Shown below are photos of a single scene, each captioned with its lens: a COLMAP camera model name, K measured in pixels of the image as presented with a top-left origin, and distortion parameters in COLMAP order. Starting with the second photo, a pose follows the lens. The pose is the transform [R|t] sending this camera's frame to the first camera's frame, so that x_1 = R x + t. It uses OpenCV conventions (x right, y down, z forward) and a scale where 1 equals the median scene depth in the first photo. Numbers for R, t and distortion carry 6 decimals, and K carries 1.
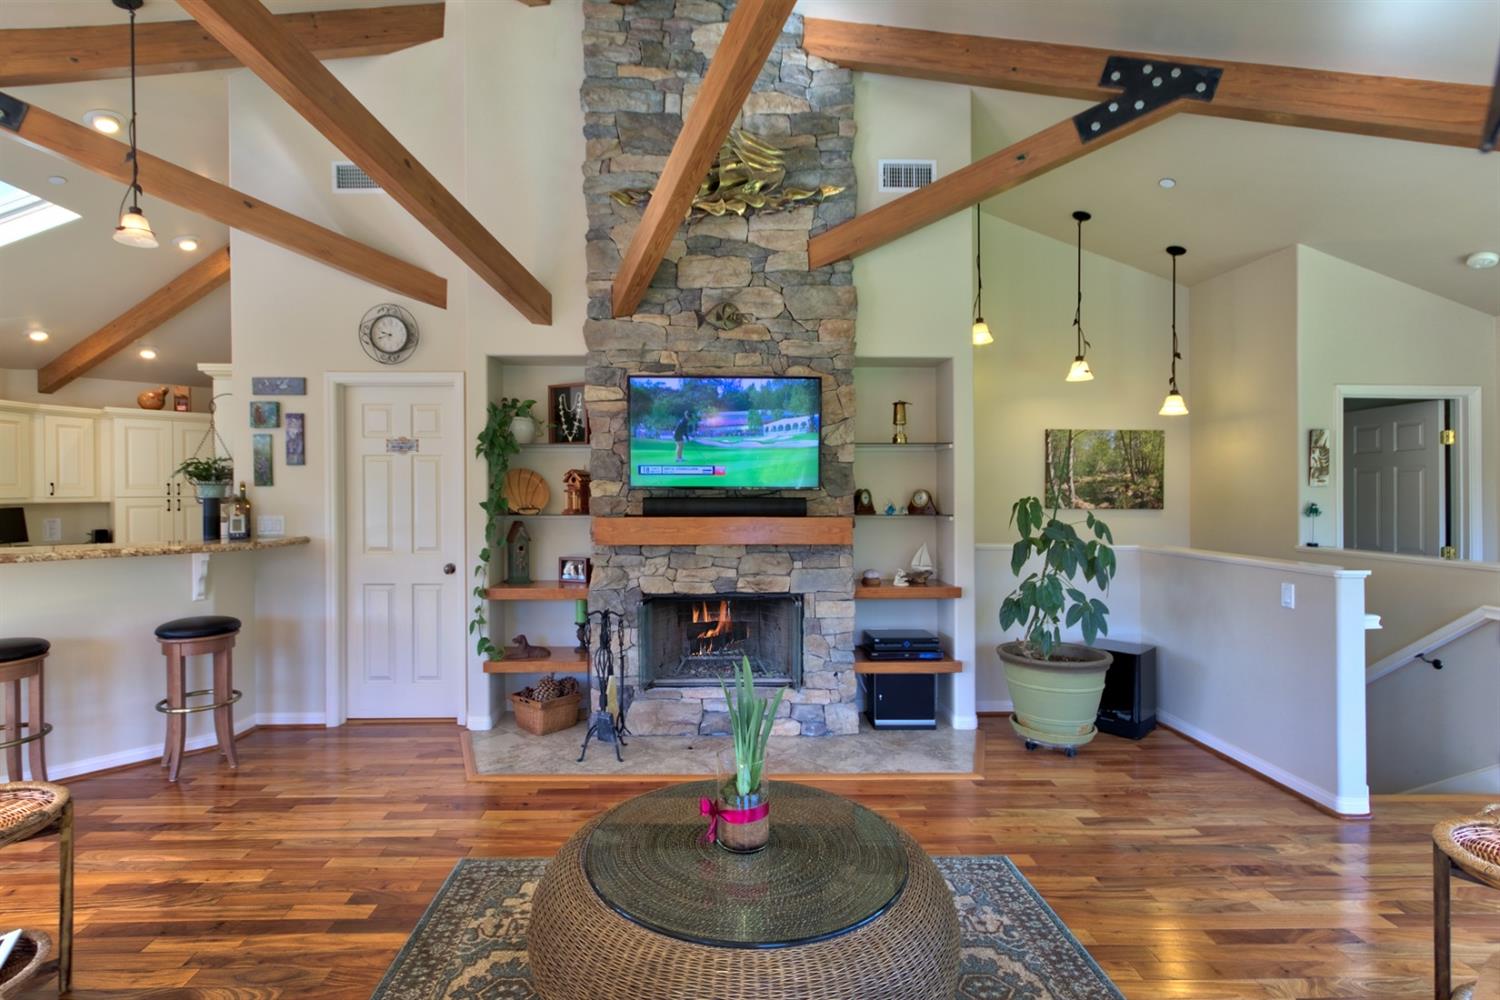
lens RADIAL K [[725.4, 0, 721.7], [0, 725.4, 486.2], [0, 0, 1]] dist [0.011247, -0.000100]
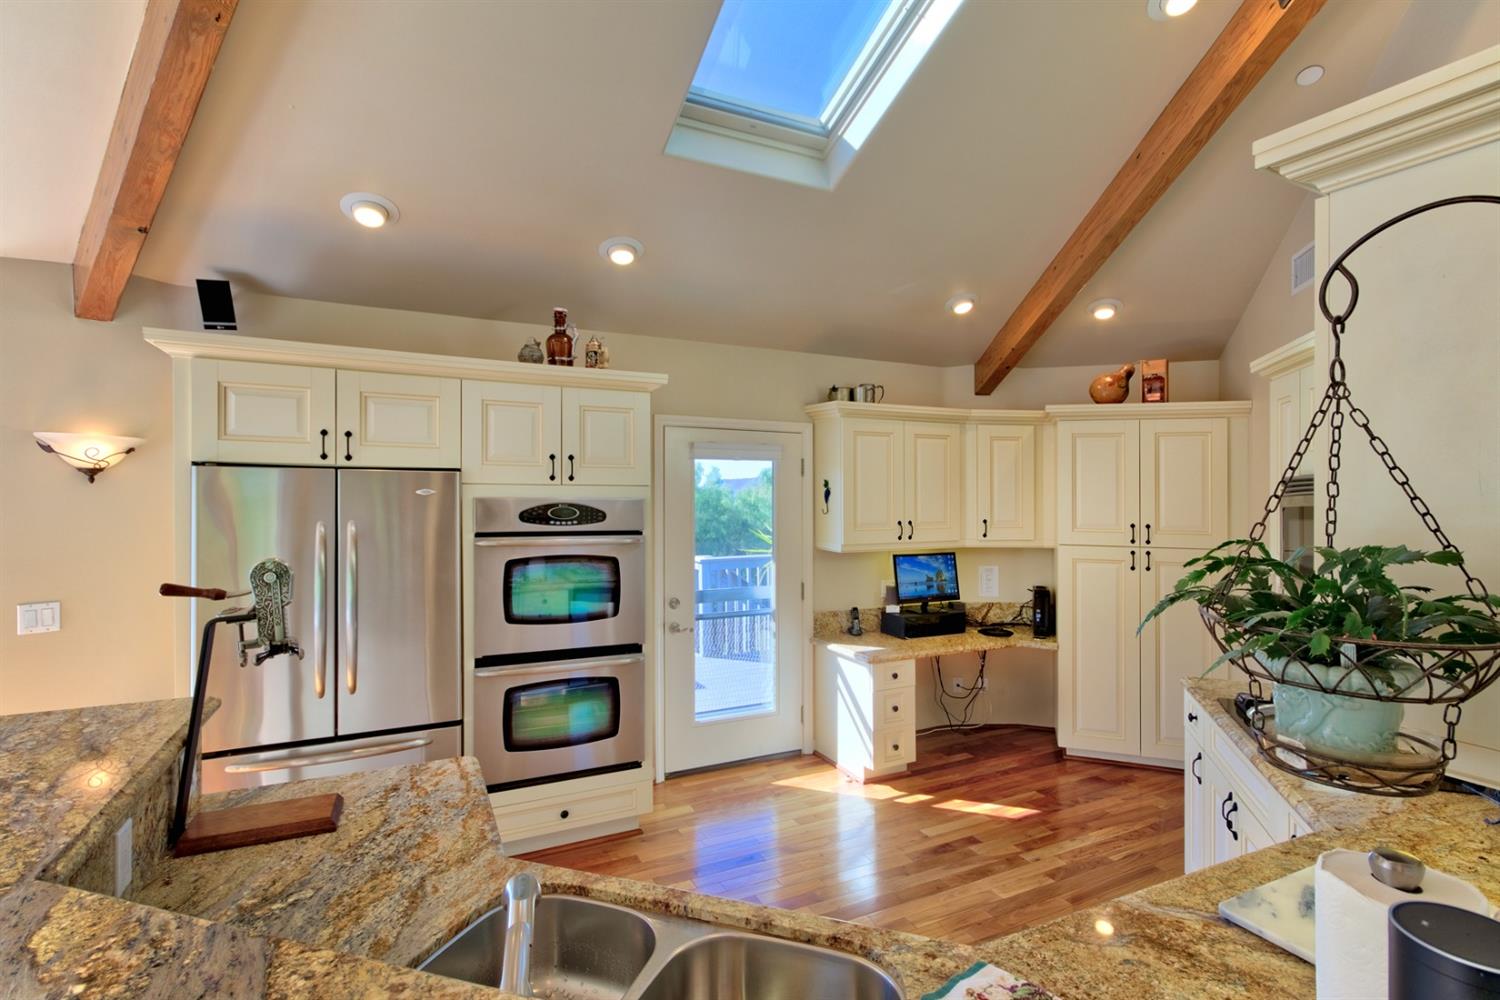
lens RADIAL K [[725.4, 0, 747.9], [0, 725.4, 479.9], [0, 0, 1]] dist [0.011247, -0.000100]
pose [[0.425005, -0.003624, -0.905184, -0.369160], [-0.008653, 0.999930, -0.008067, -0.034472], [0.905150, 0.011261, 0.424944, 0.483179]]
